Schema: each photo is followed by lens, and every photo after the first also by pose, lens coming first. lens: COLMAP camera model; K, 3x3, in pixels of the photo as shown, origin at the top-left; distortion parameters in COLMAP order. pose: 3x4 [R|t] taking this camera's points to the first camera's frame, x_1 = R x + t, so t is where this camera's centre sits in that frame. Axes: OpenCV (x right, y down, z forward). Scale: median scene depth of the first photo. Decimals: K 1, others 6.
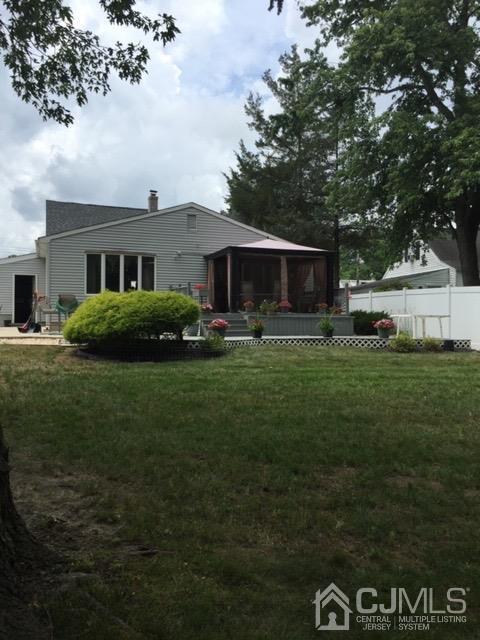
lens RADIAL K [[542.0, 0, 242.5], [0, 542.0, 323.4], [0, 0, 1]] dist [0.059892, -0.063186]
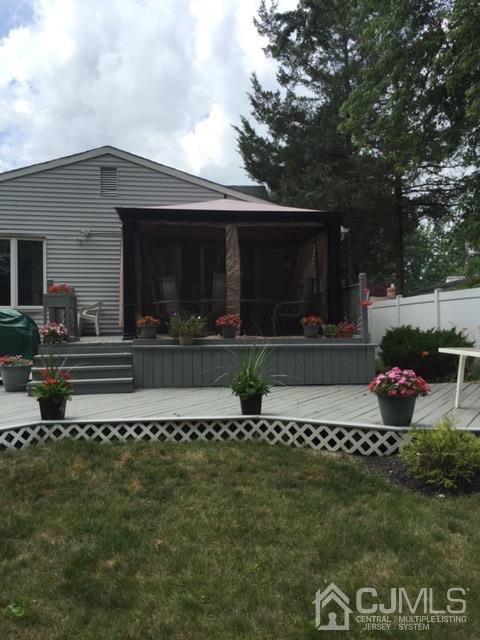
lens RADIAL K [[542.0, 0, 243.1], [0, 542.0, 321.2], [0, 0, 1]] dist [0.059892, -0.063186]
pose [[0.978990, -0.012046, -0.203553, 0.174419], [0.010157, 0.999895, -0.010323, -0.026649], [0.203656, 0.008038, 0.979010, 0.470801]]
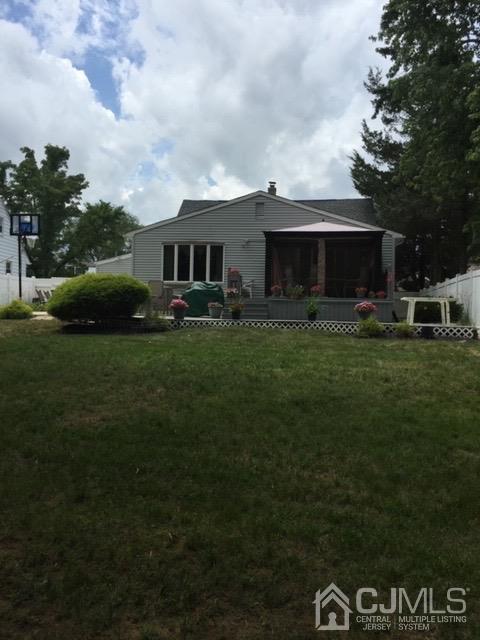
lens RADIAL K [[542.0, 0, 244.2], [0, 542.0, 324.3], [0, 0, 1]] dist [0.059892, -0.063186]
pose [[0.891326, 0.024202, -0.452717, 0.364906], [-0.018626, 0.999686, 0.016770, 0.013252], [0.452981, -0.006515, 0.891496, 0.072691]]
